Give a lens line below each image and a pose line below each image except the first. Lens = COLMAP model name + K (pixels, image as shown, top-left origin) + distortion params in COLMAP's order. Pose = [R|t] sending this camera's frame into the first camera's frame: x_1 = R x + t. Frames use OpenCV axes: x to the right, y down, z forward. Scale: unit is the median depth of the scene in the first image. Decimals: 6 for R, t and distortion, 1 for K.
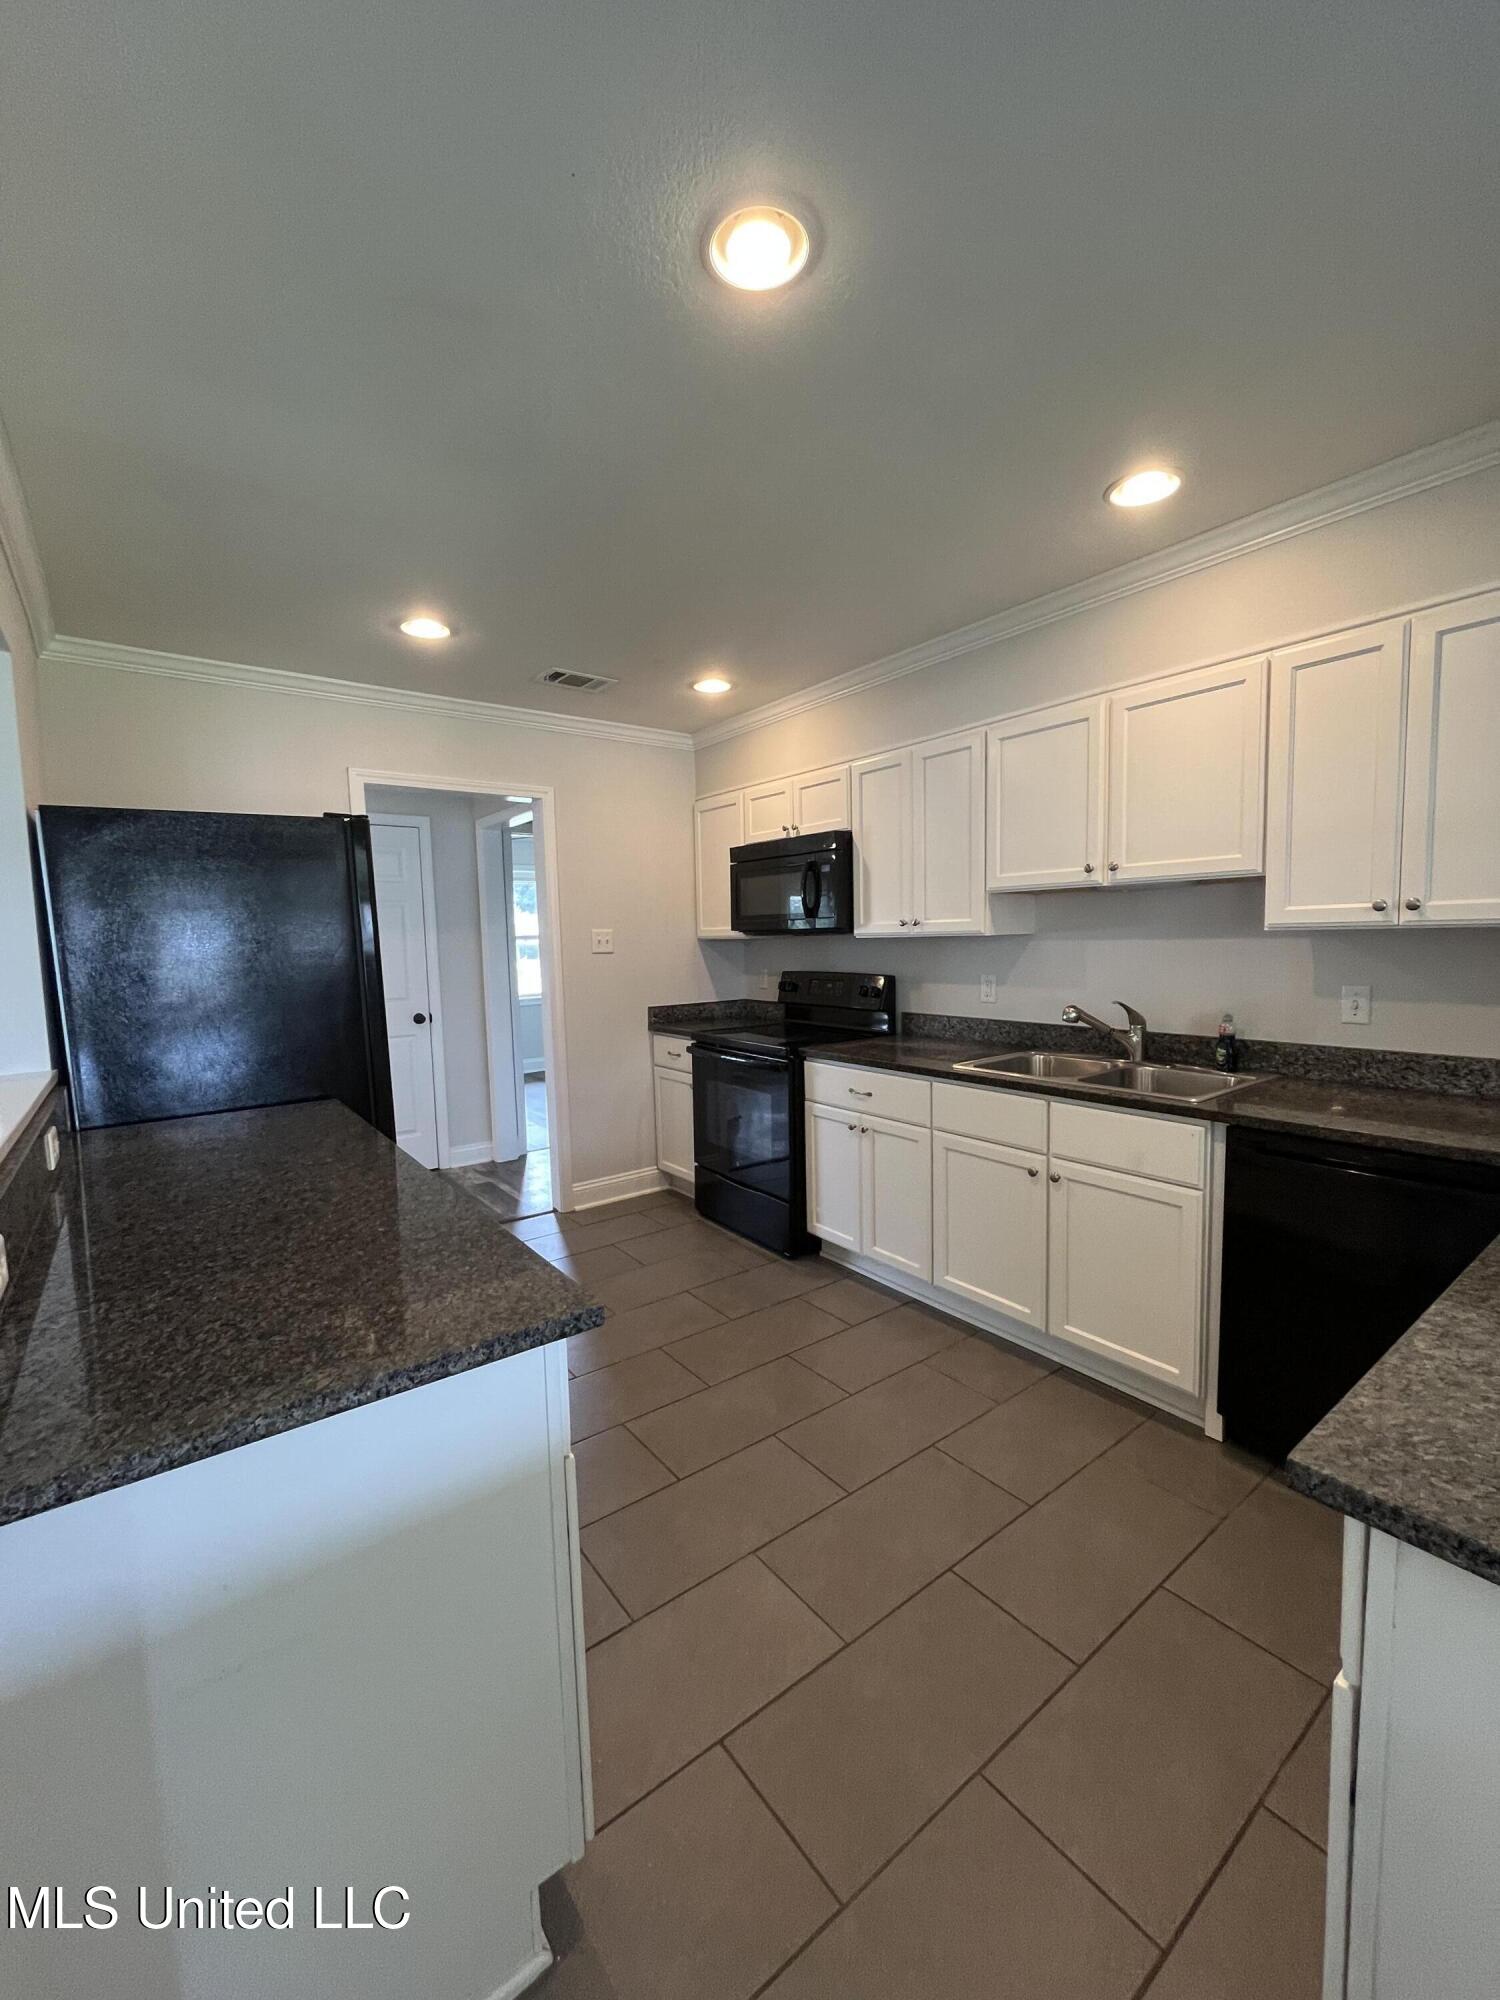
lens RADIAL K [[806.8, 0, 750.0], [0, 806.8, 1000.0], [0, 0, 1]] dist [-0.009561, -0.000021]
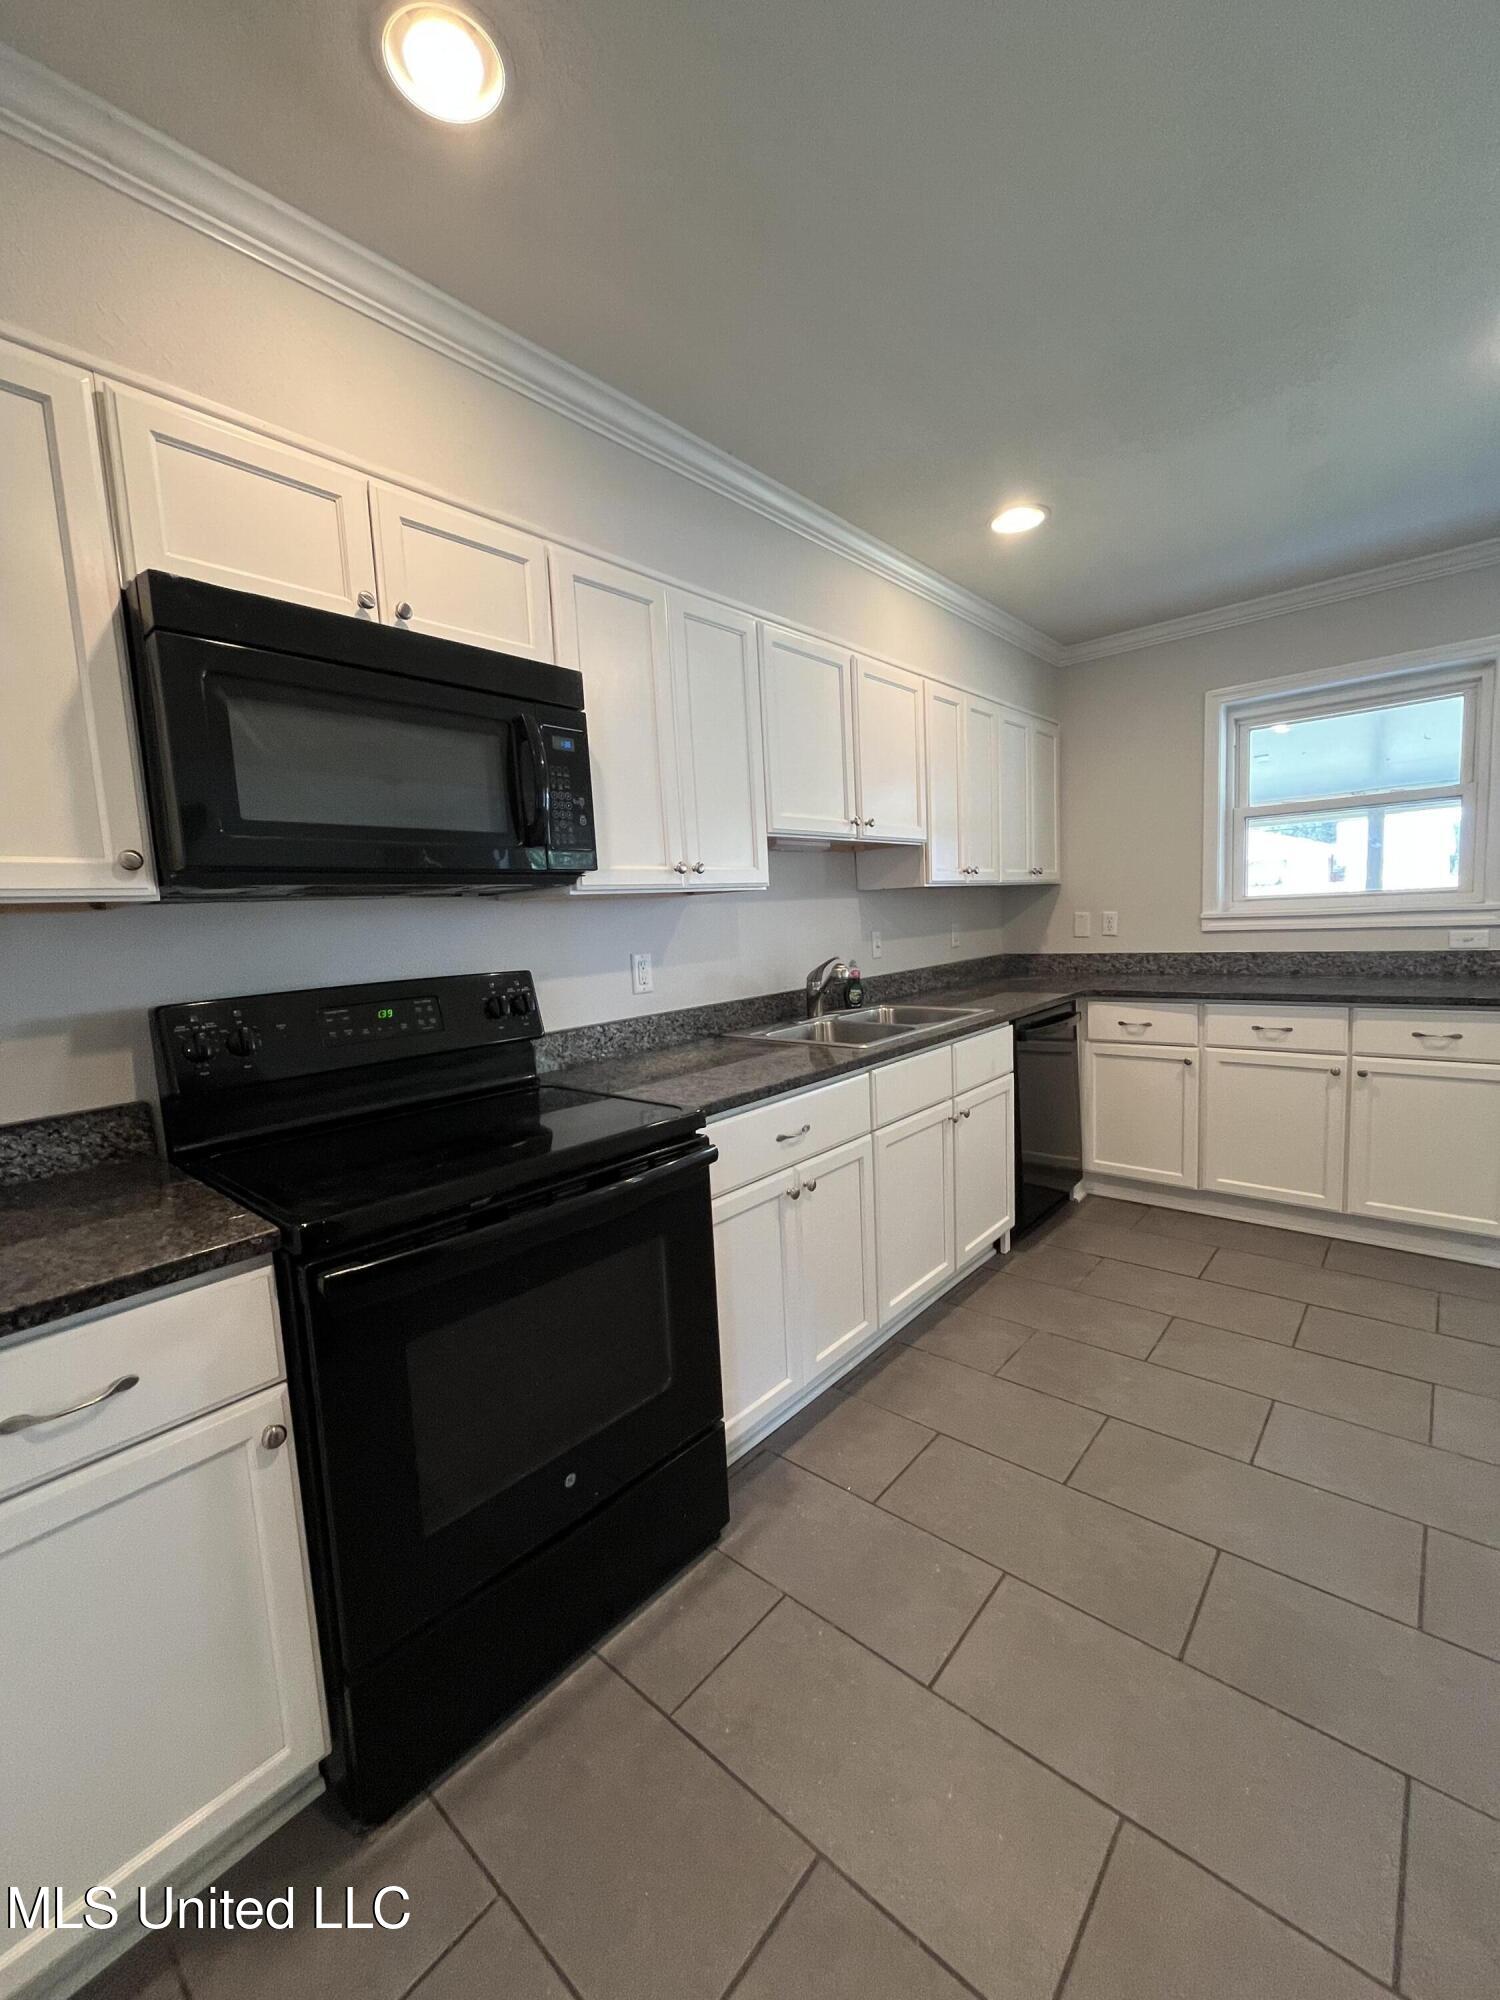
lens RADIAL K [[806.8, 0, 750.0], [0, 806.8, 1000.0], [0, 0, 1]] dist [-0.009561, -0.000021]
pose [[-0.202598, -0.066511, 0.977001, -0.447575], [0.138833, 0.985662, 0.095890, -0.049108], [-0.969371, 0.155067, -0.190459, 1.120153]]
